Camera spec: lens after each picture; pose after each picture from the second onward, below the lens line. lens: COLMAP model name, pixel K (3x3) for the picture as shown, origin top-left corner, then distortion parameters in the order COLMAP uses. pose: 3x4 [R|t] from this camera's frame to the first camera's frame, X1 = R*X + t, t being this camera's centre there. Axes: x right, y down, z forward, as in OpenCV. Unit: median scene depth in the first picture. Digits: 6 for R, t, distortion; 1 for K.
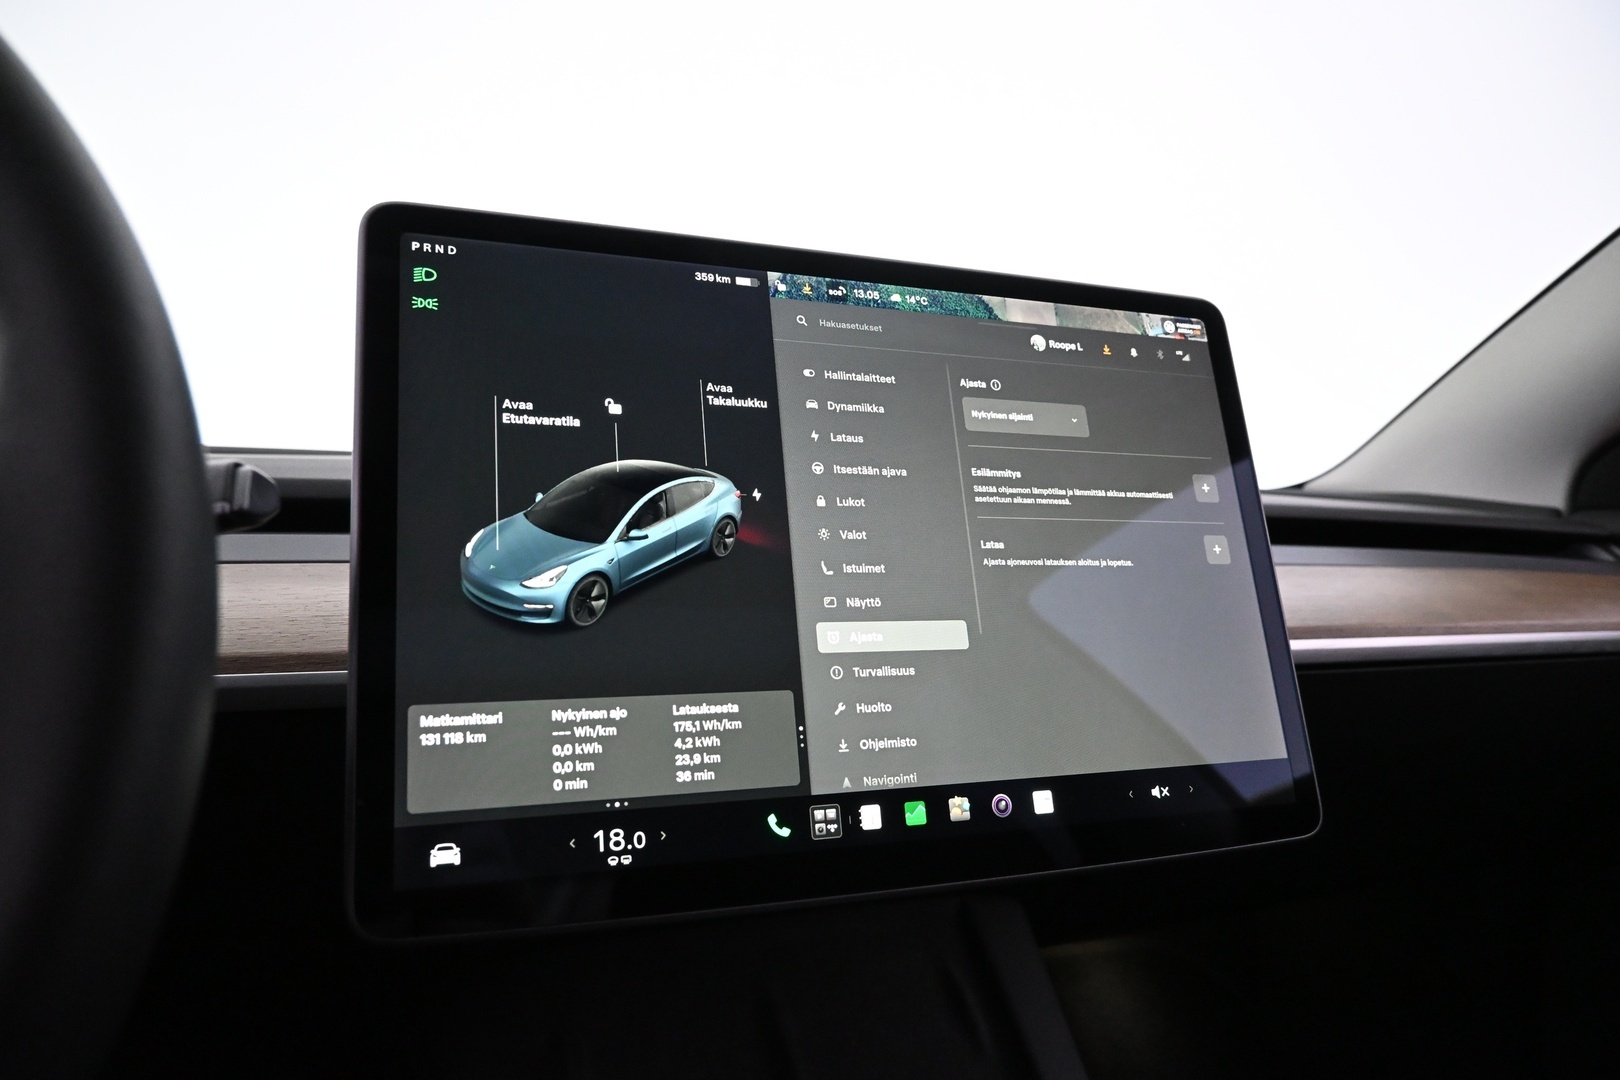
lens RADIAL K [[1095.4, 0, 808.1], [0, 1095.4, 539.9], [0, 0, 1]] dist [-0.002149, 0.000218]
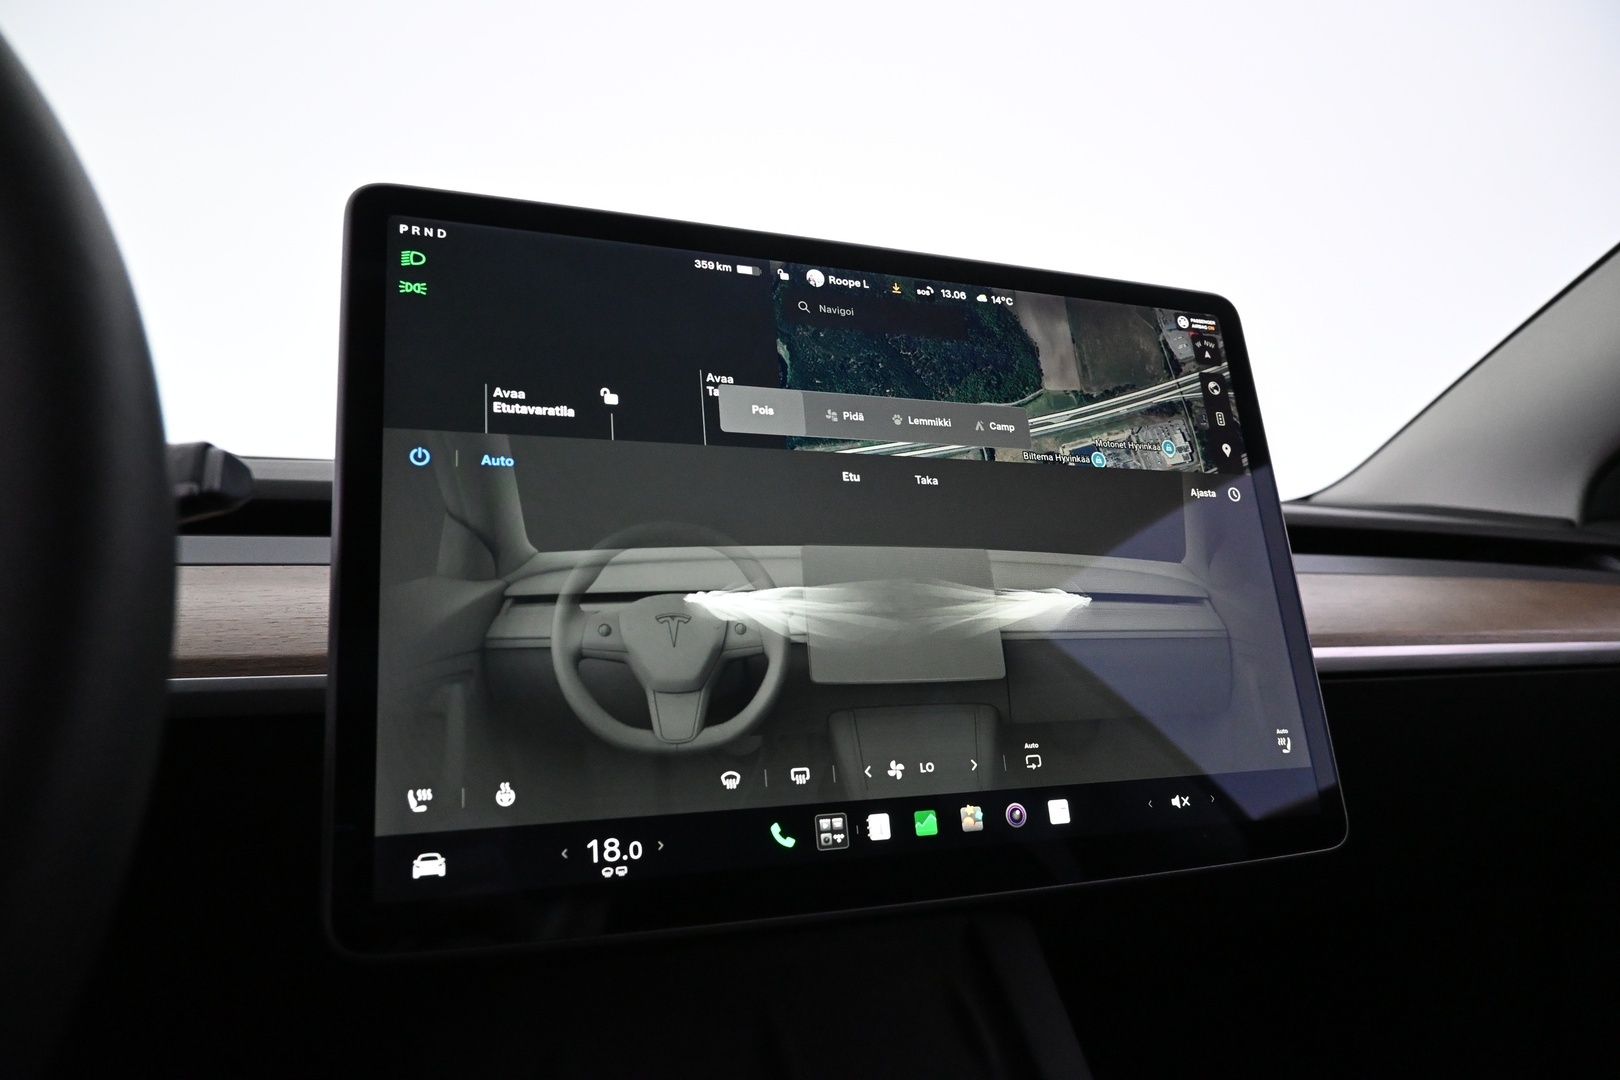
lens RADIAL K [[1095.4, 0, 807.1], [0, 1095.4, 540.7], [0, 0, 1]] dist [-0.002149, 0.000218]
pose [[0.999996, -0.000605, 0.002771, -0.007856], [0.000662, 0.999789, -0.020541, 0.024822], [-0.002758, 0.020542, 0.999785, 0.045938]]
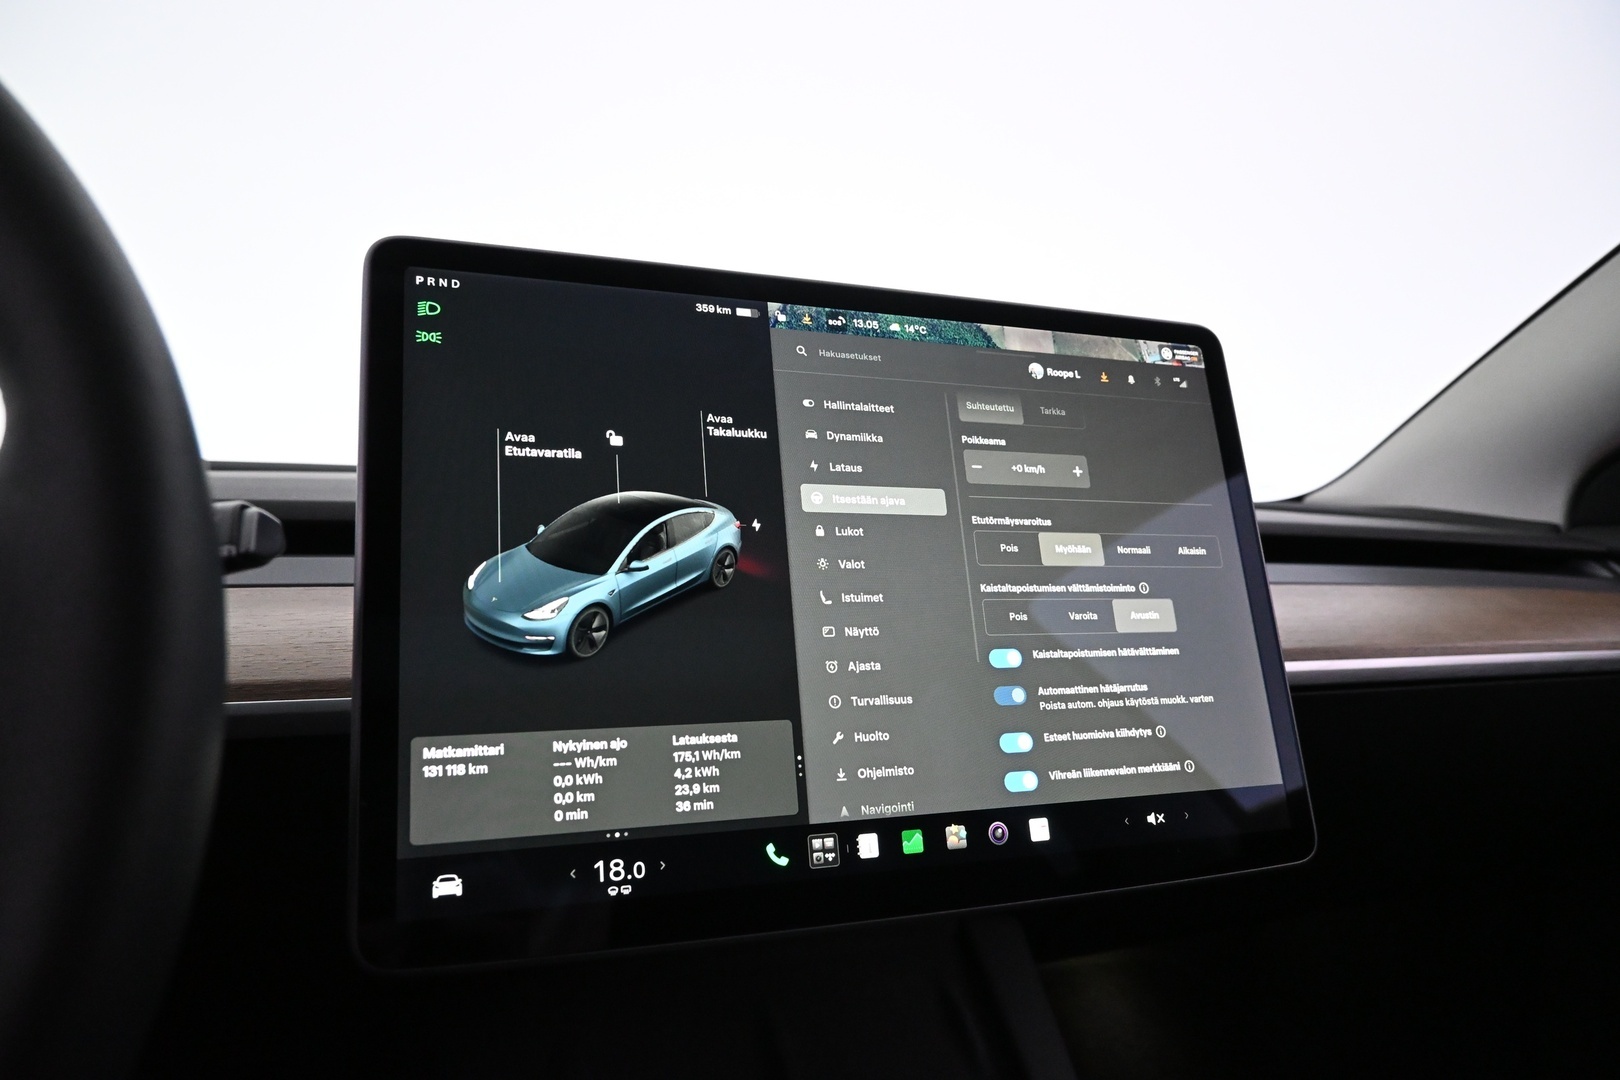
lens RADIAL K [[1095.4, 0, 808.1], [0, 1095.4, 539.2], [0, 0, 1]] dist [-0.002149, 0.000218]
pose [[0.999995, 0.002463, -0.002060, 0.003118], [-0.002465, 0.999997, -0.000861, -0.029017], [0.002058, 0.000866, 0.999998, -0.010794]]
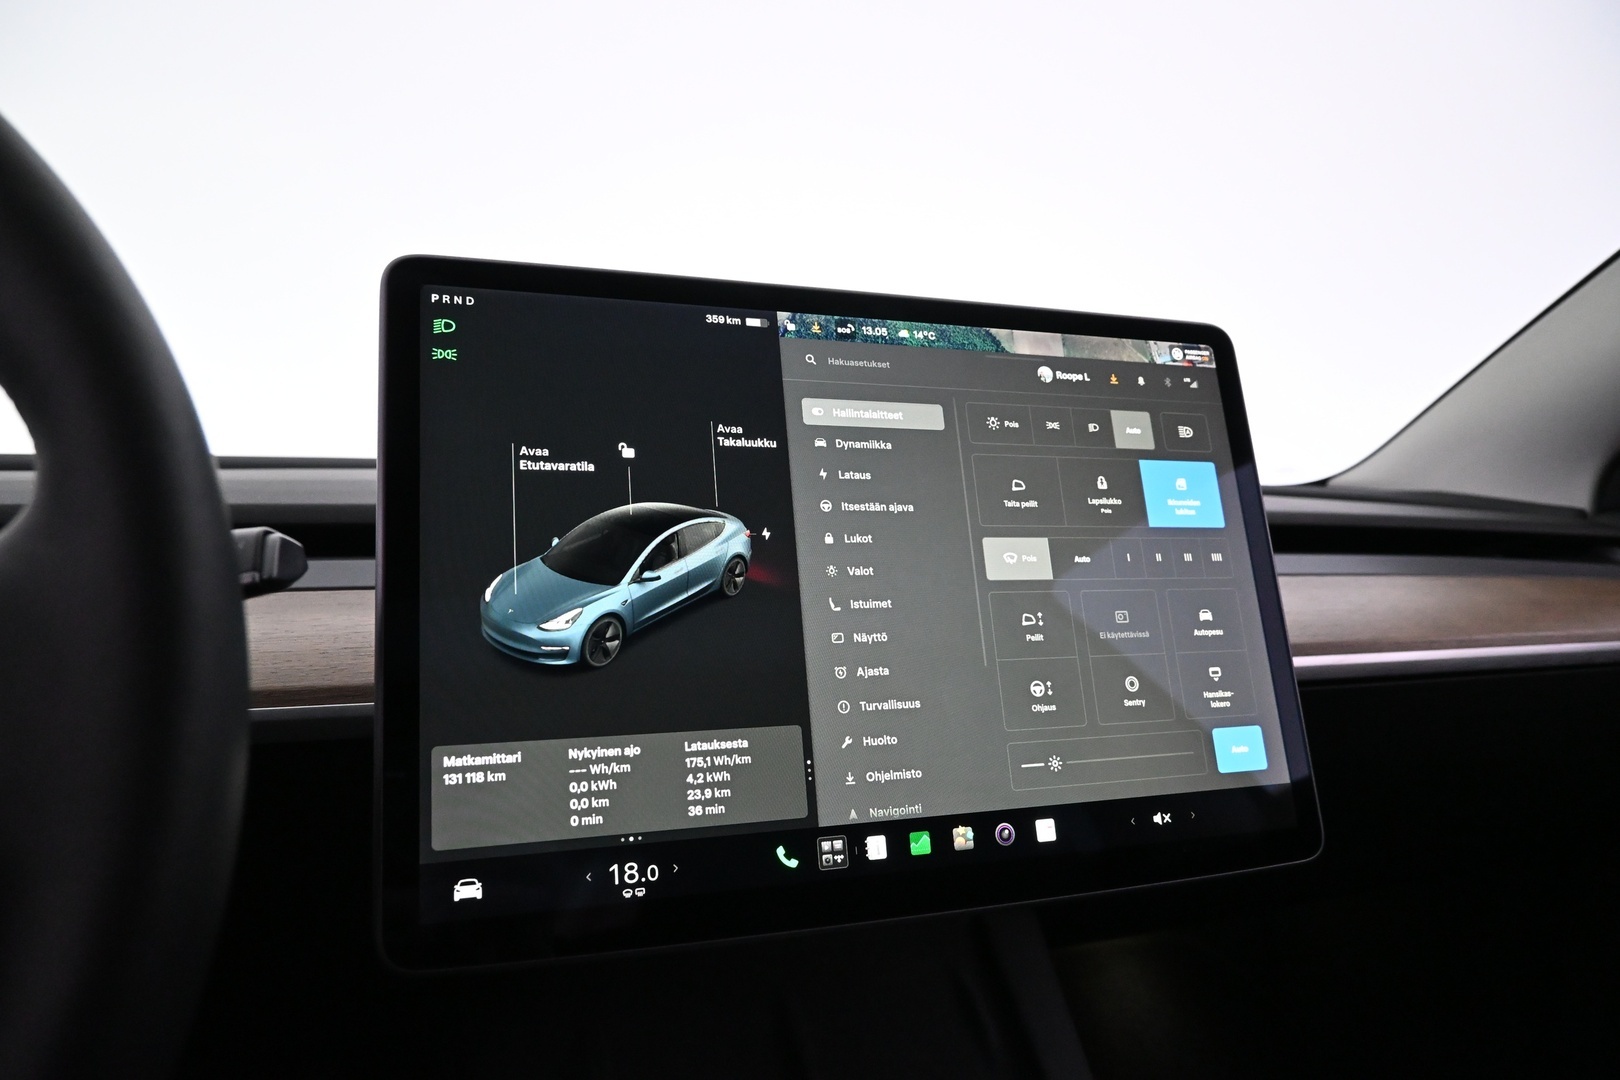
lens RADIAL K [[1095.4, 0, 807.4], [0, 1095.4, 539.3], [0, 0, 1]] dist [-0.002149, 0.000218]
pose [[0.999607, -0.002446, -0.027924, 0.021839], [0.003109, 0.999713, 0.023748, -0.063879], [0.027858, -0.023825, 0.999328, -0.030199]]
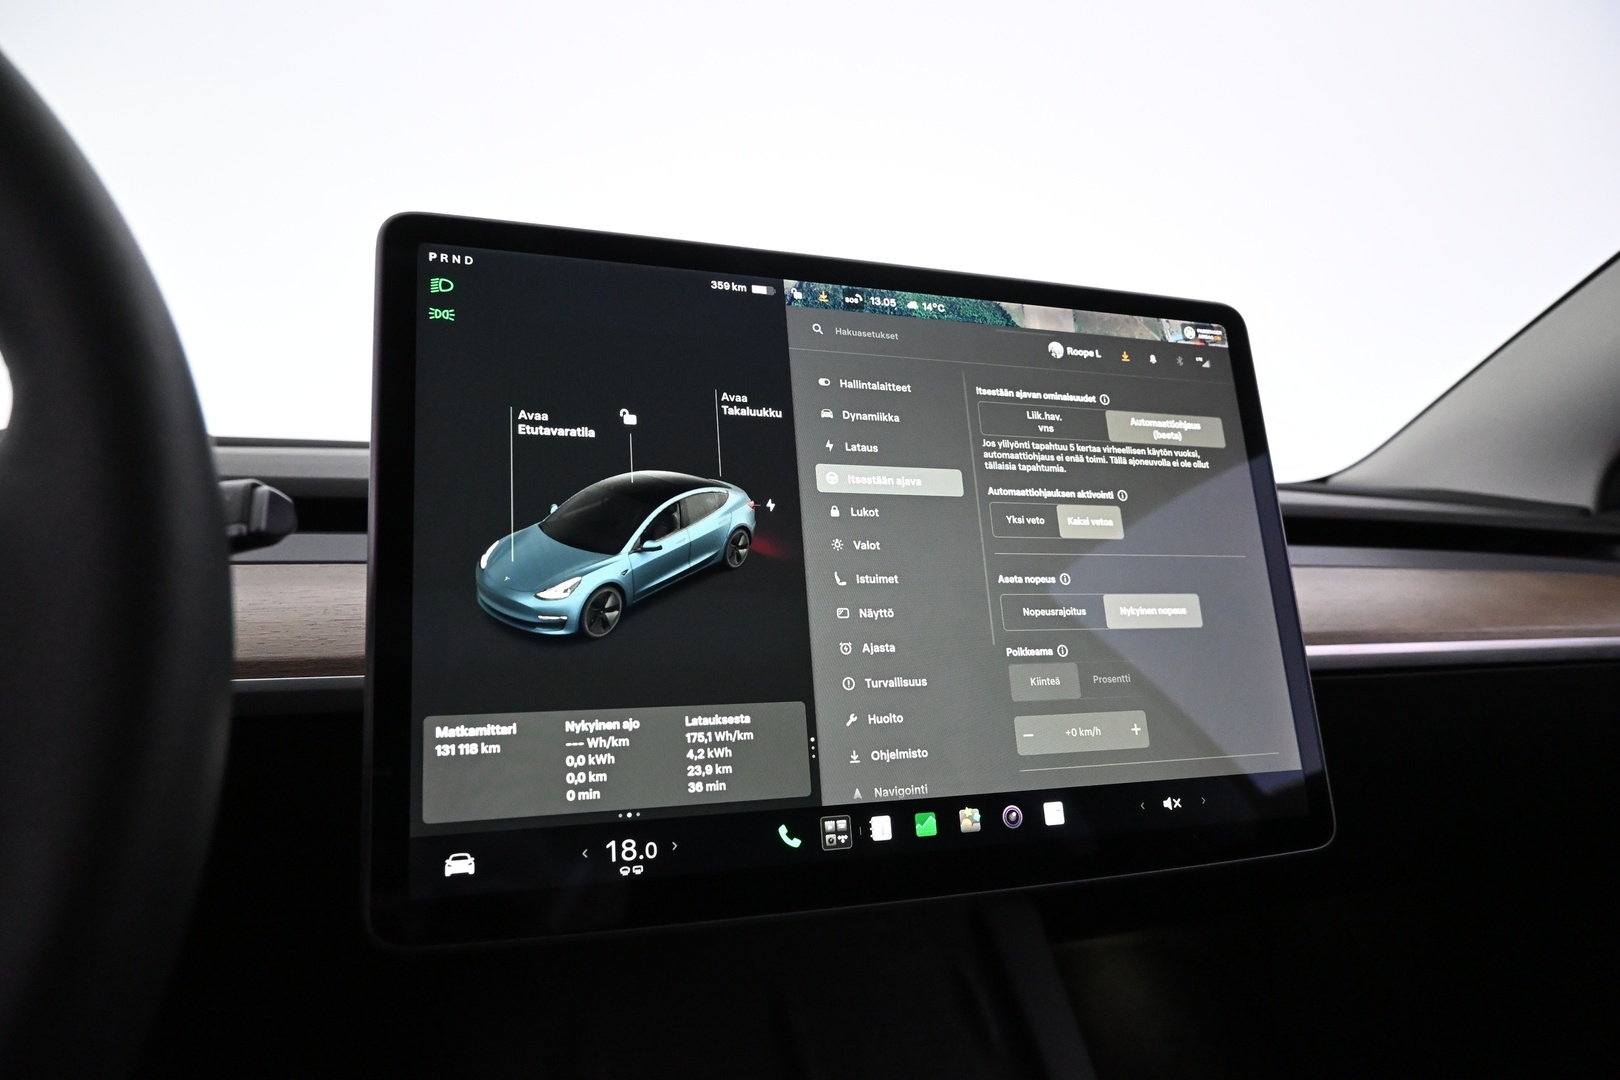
lens RADIAL K [[1095.4, 0, 808.0], [0, 1095.4, 539.8], [0, 0, 1]] dist [-0.002149, 0.000218]
pose [[0.999766, 0.008699, -0.019816, 0.007786], [-0.008297, 0.999760, 0.020275, -0.031980], [0.019988, -0.020106, 0.999598, -0.001827]]
